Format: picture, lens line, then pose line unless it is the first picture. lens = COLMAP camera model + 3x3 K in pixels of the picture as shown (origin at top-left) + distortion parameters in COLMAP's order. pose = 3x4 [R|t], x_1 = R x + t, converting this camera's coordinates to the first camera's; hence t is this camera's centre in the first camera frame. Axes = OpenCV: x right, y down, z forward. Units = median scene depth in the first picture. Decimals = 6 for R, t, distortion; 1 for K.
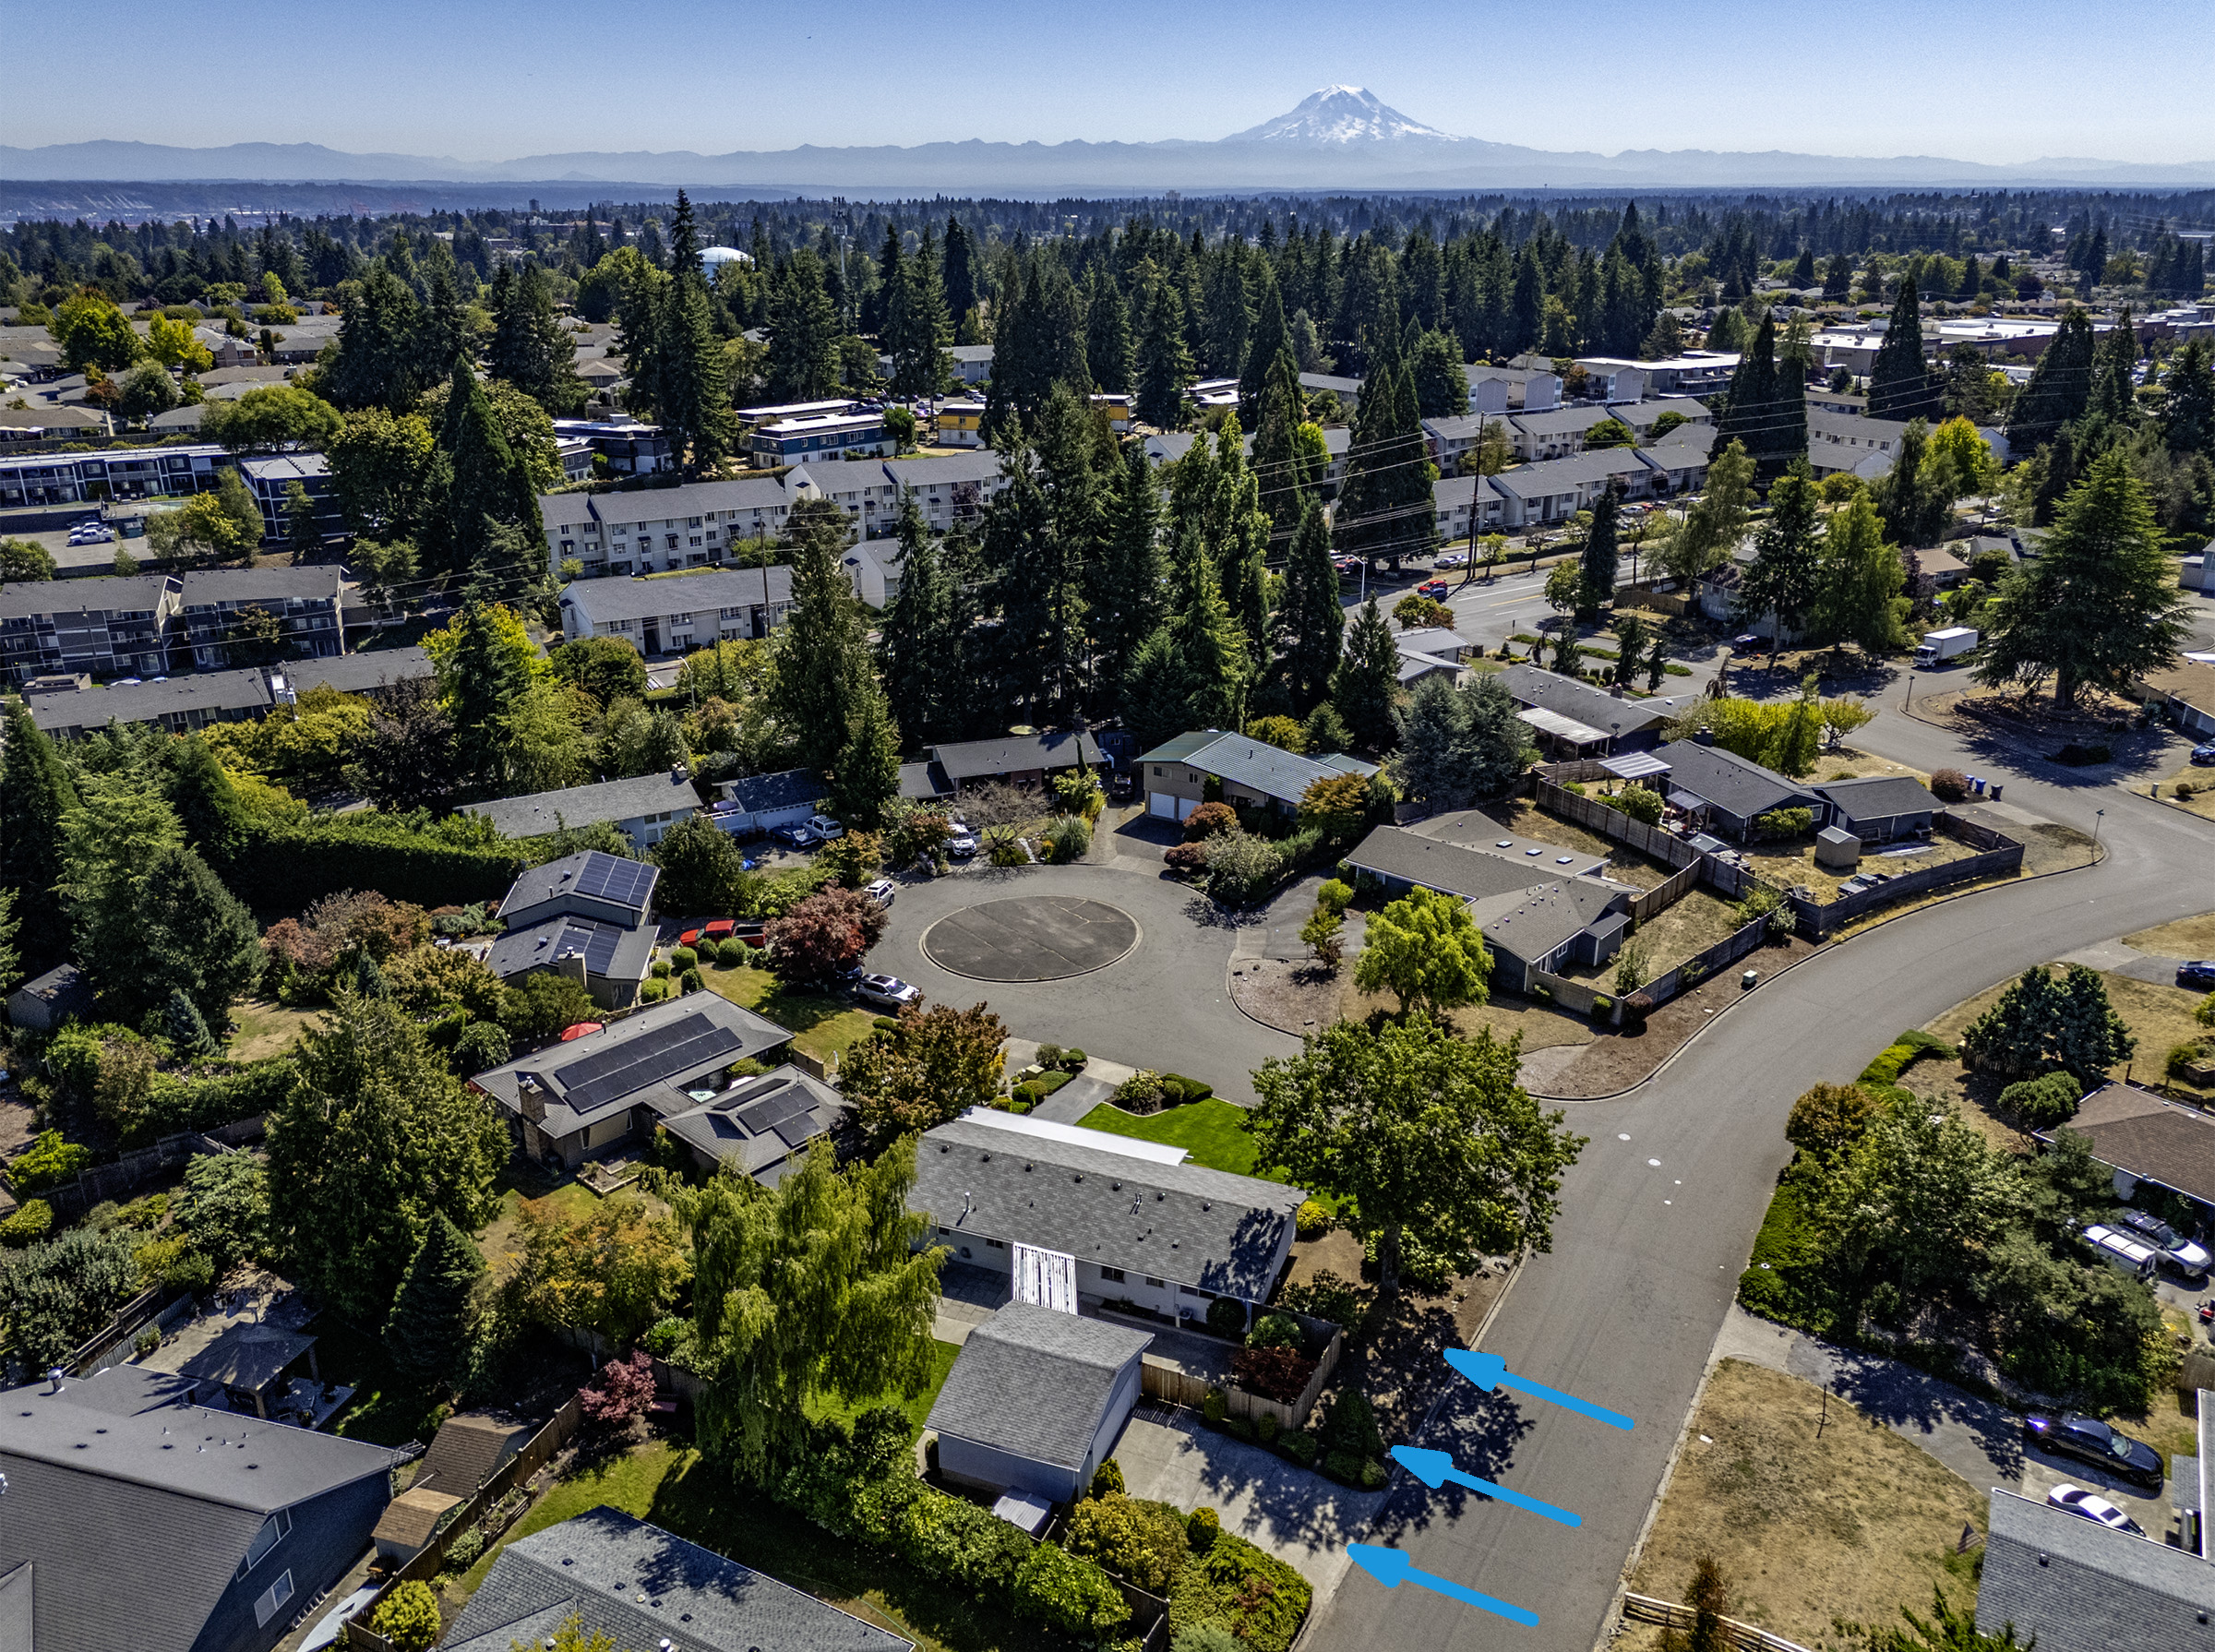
lens RADIAL K [[1678.6, 0, 1115.1], [0, 1678.6, 820.1], [0, 0, 1]] dist [0.073383, -0.063030]
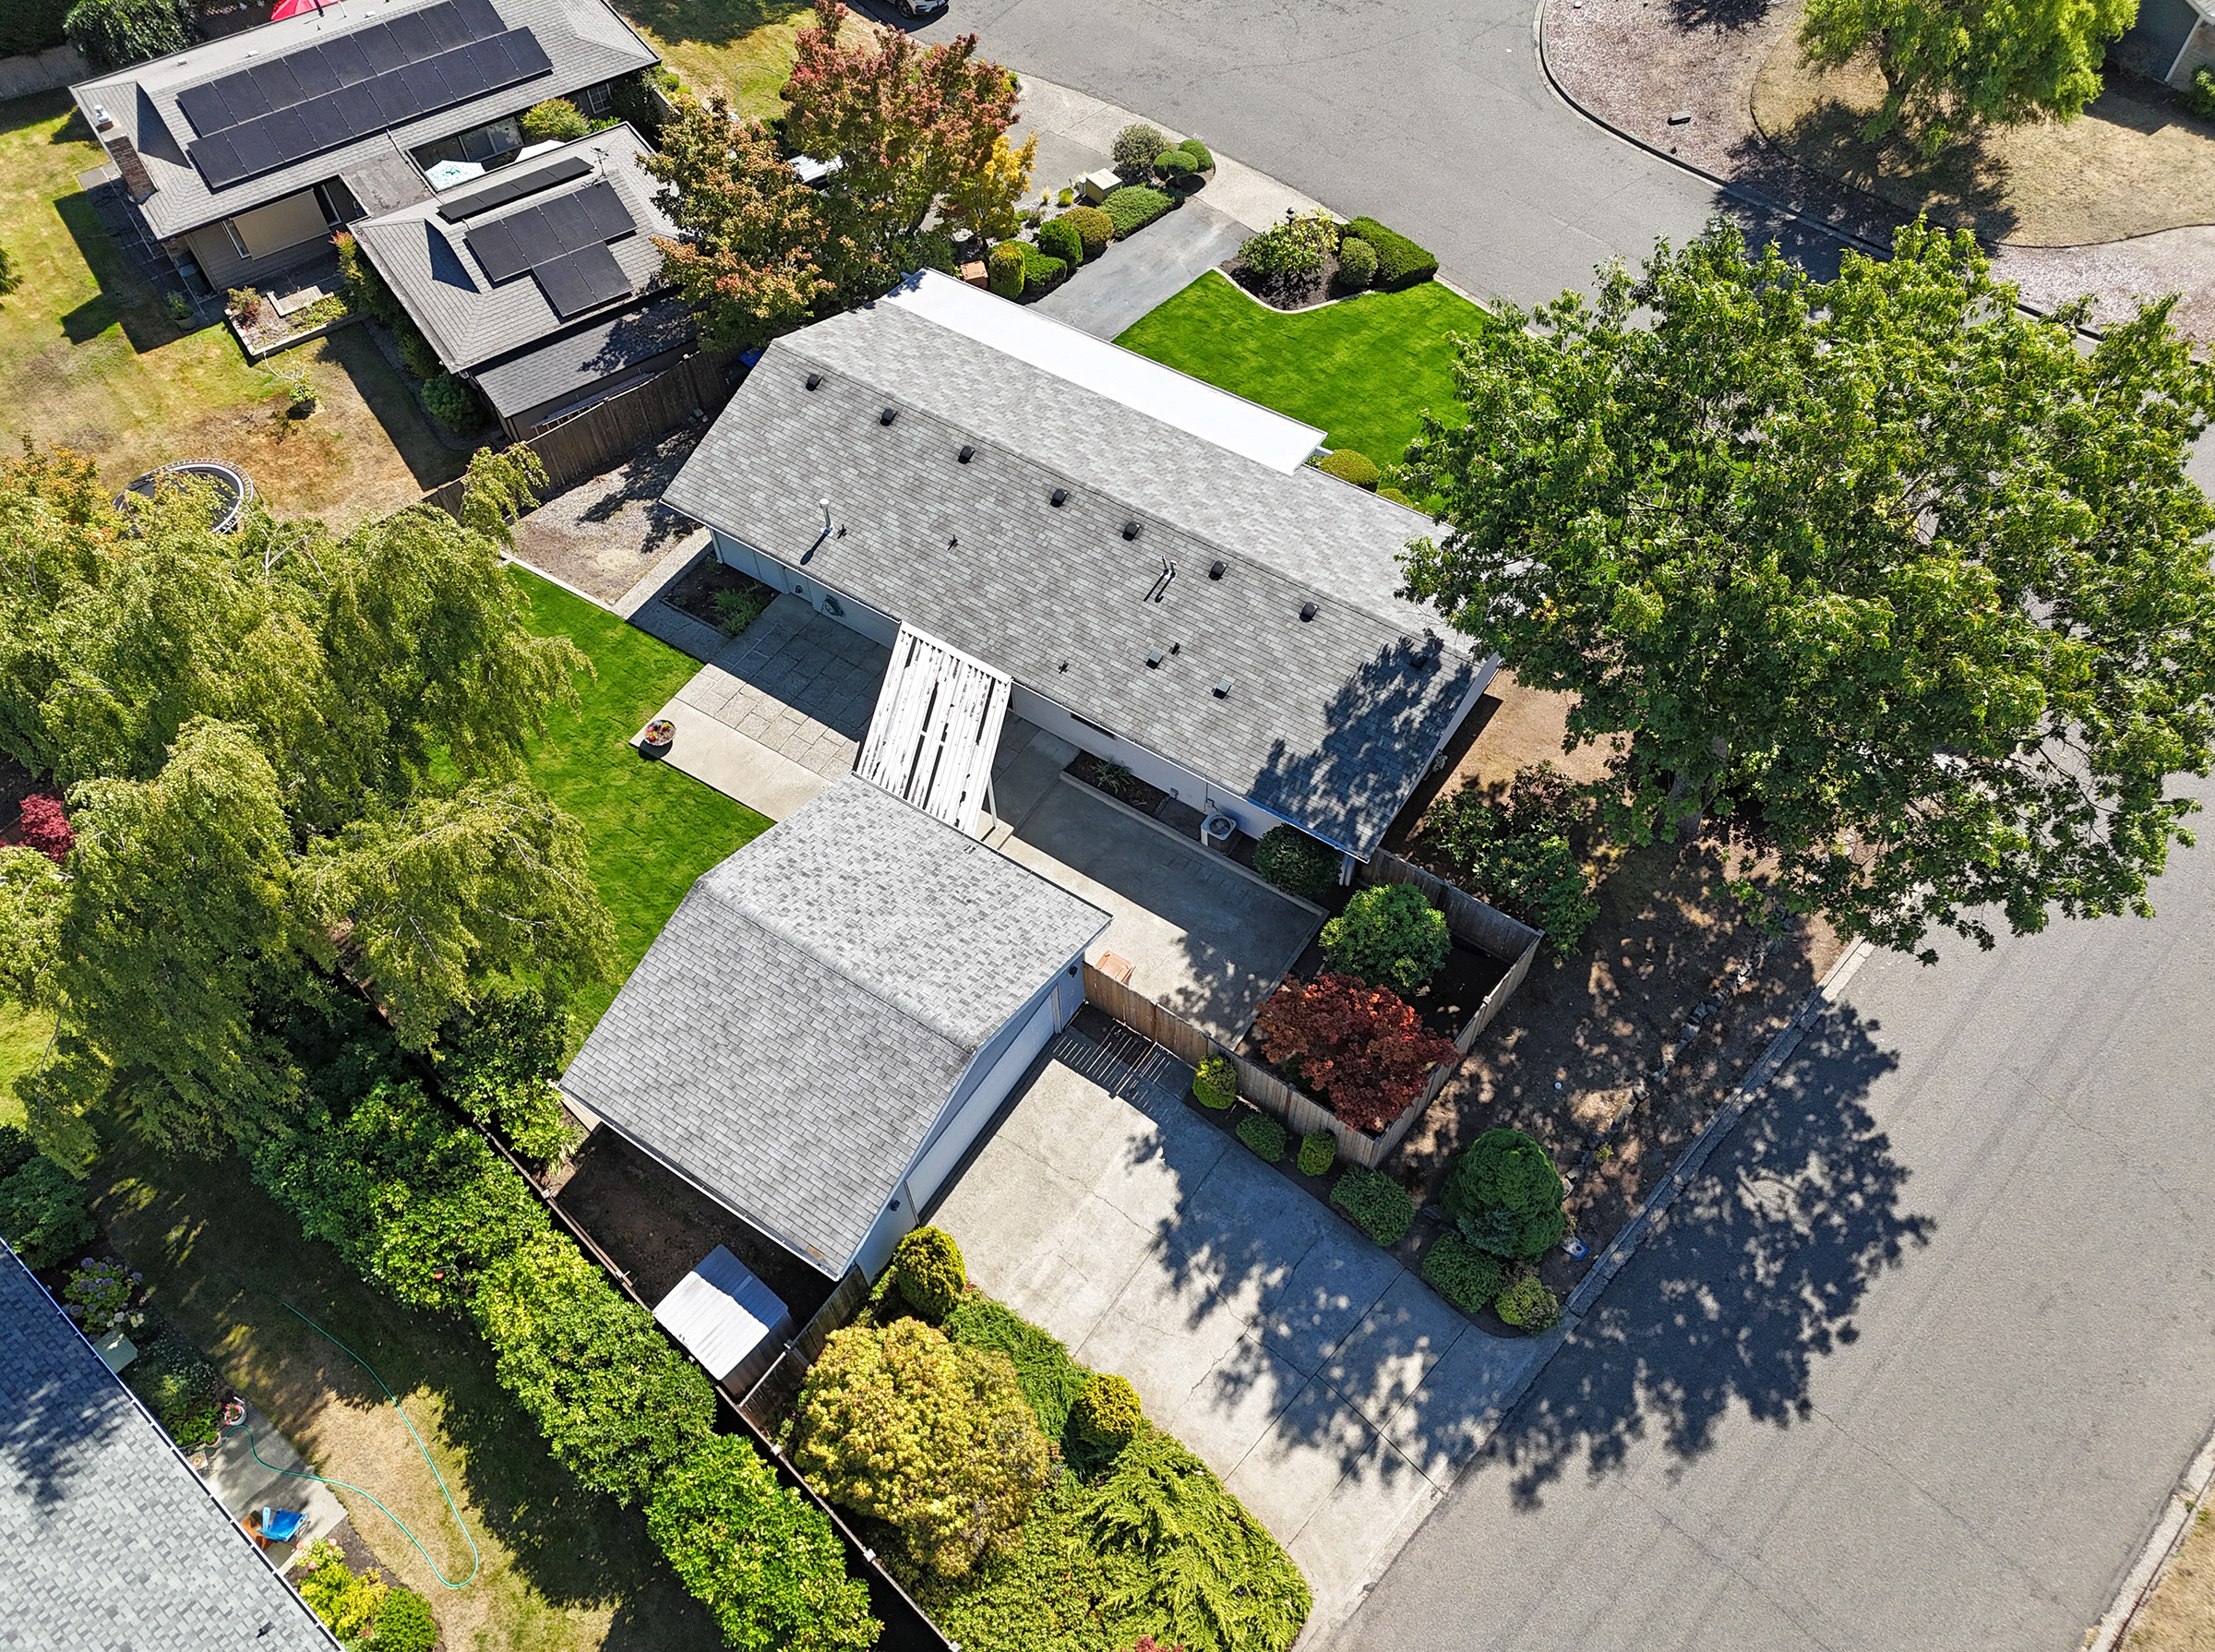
lens RADIAL K [[1660.3, 0, 1101.4], [0, 1660.3, 822.1], [0, 0, 1]] dist [0.072873, -0.059299]
pose [[0.974824, 0.164396, -0.150636, 0.045691], [-0.051934, 0.824397, 0.563624, 0.015822], [0.216841, -0.541611, 0.812180, 0.355757]]
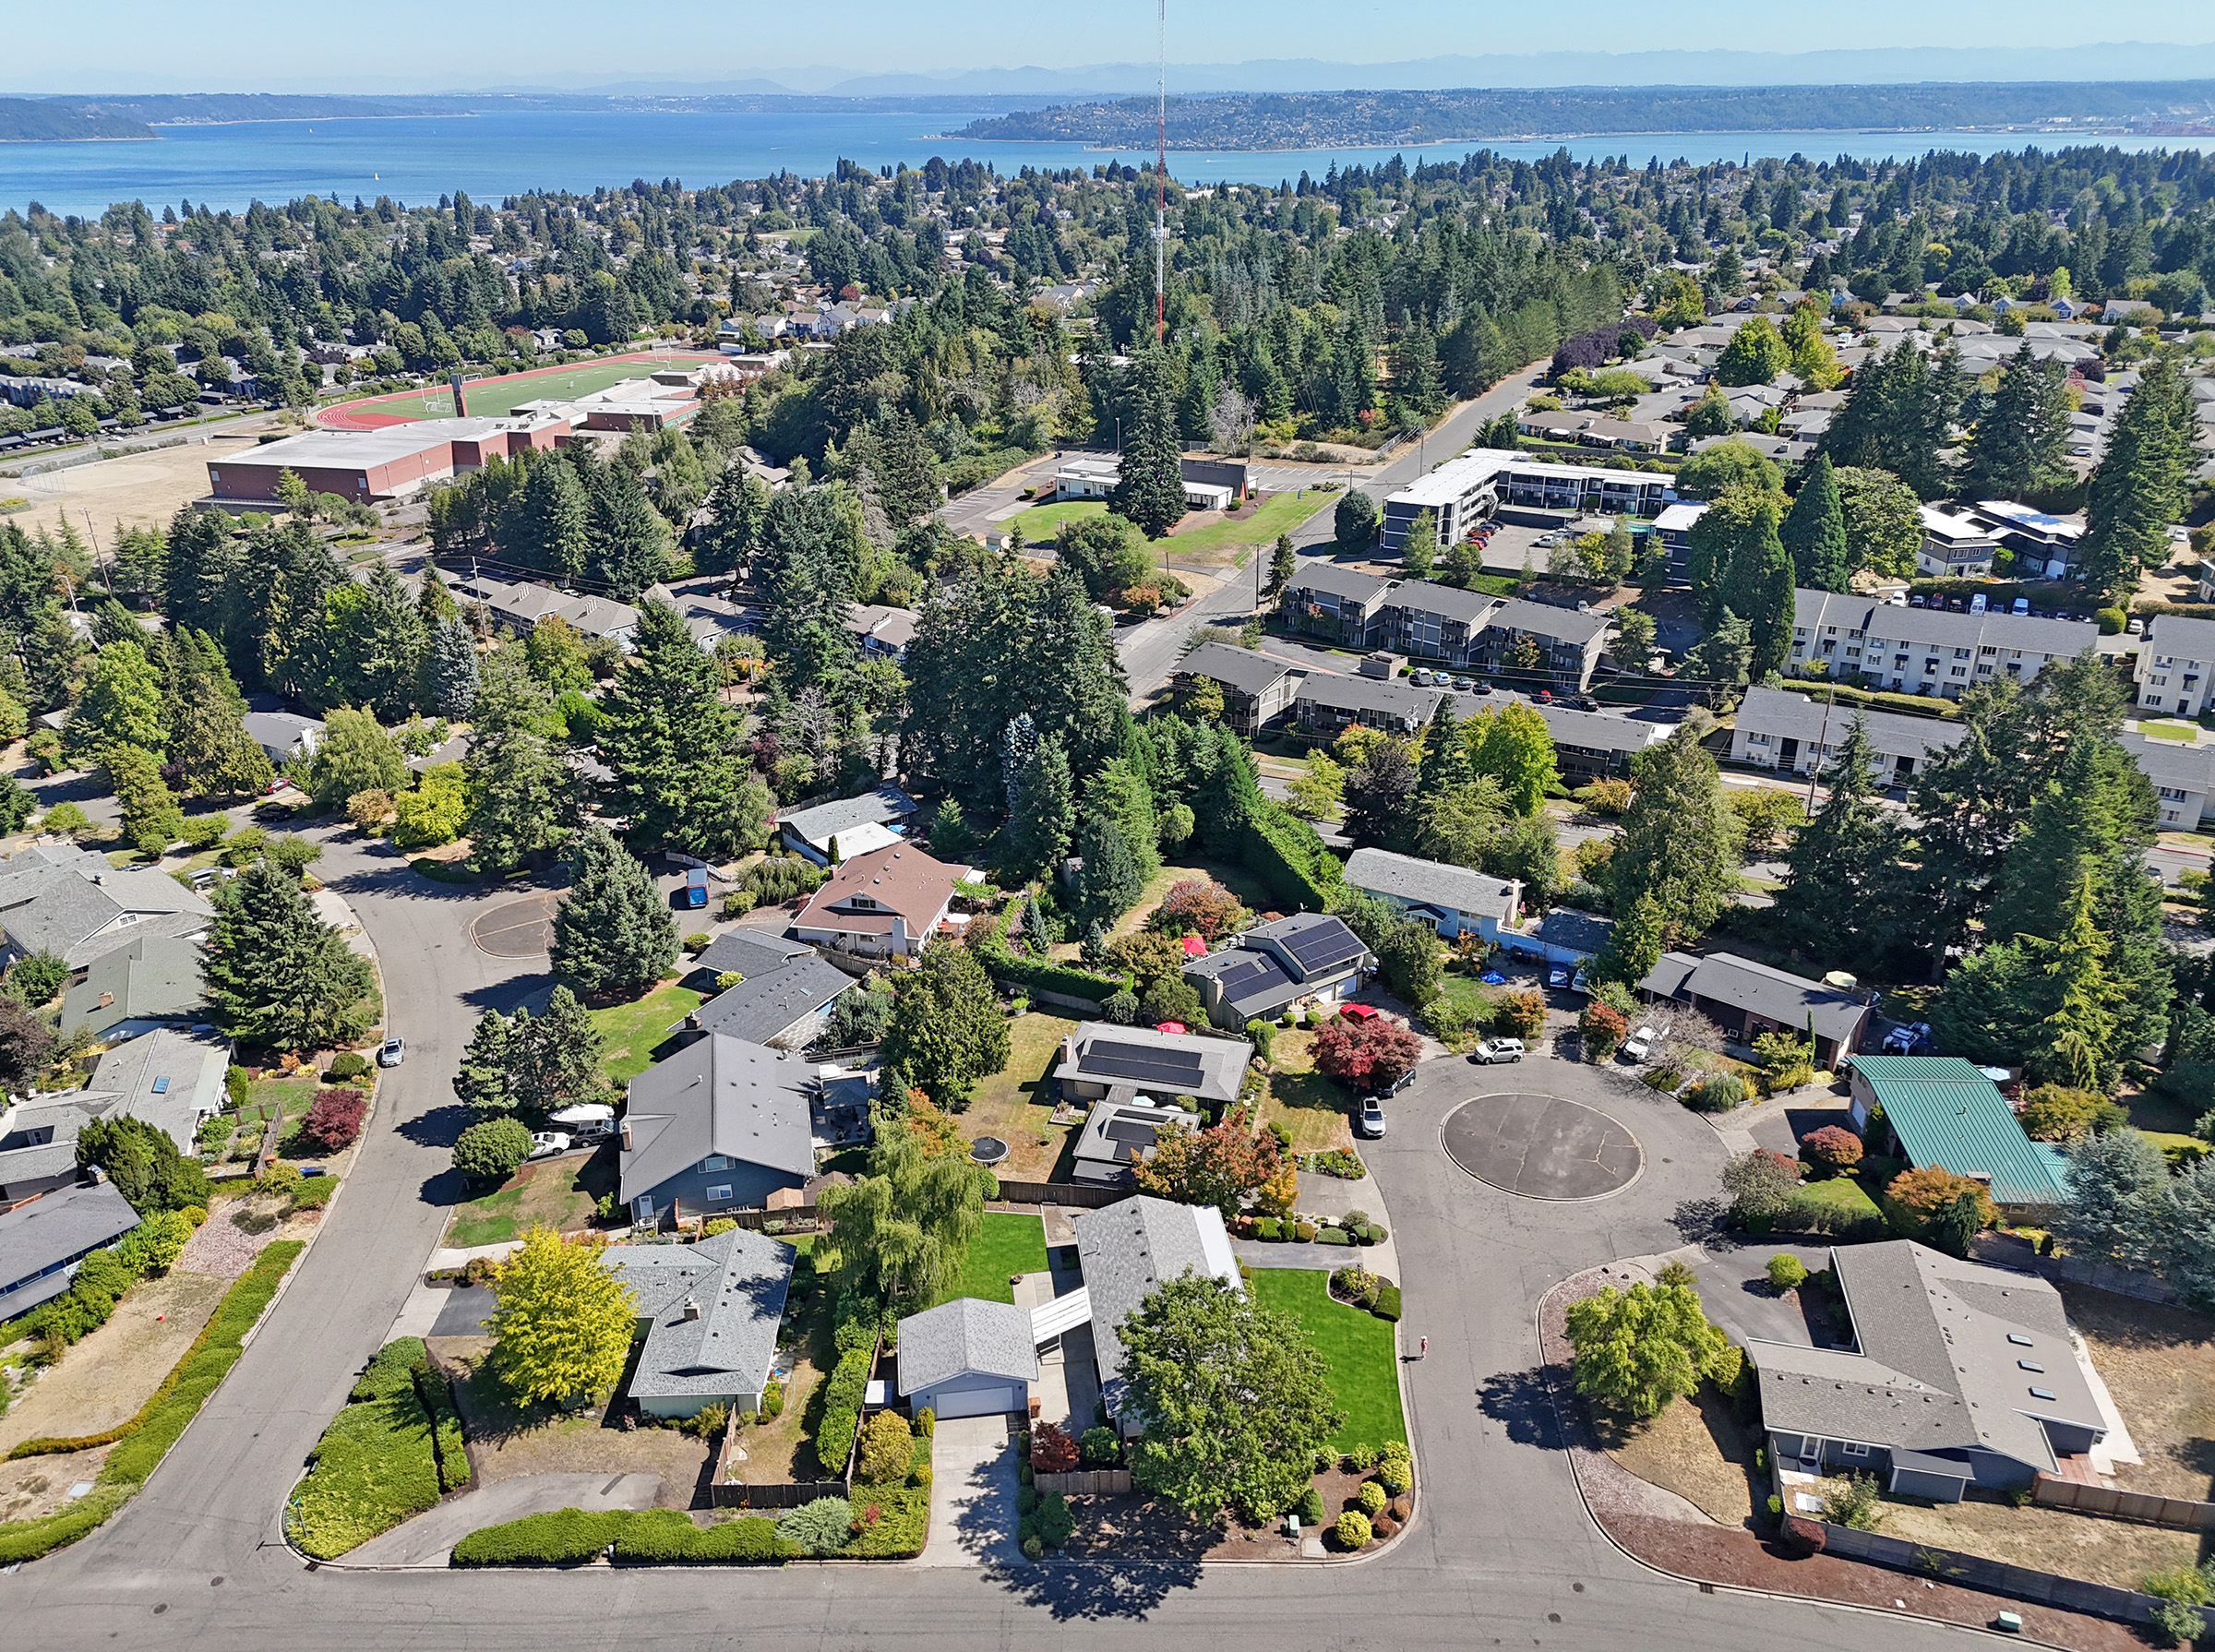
lens RADIAL K [[1633.1, 0, 1091.4], [0, 1633.1, 834.5], [0, 0, 1]] dist [0.063347, -0.055280]
pose [[0.470830, 0.358346, -0.806168, 0.561619], [-0.298771, 0.924561, 0.236480, -0.264460], [0.830093, 0.129517, 0.542375, 0.112975]]
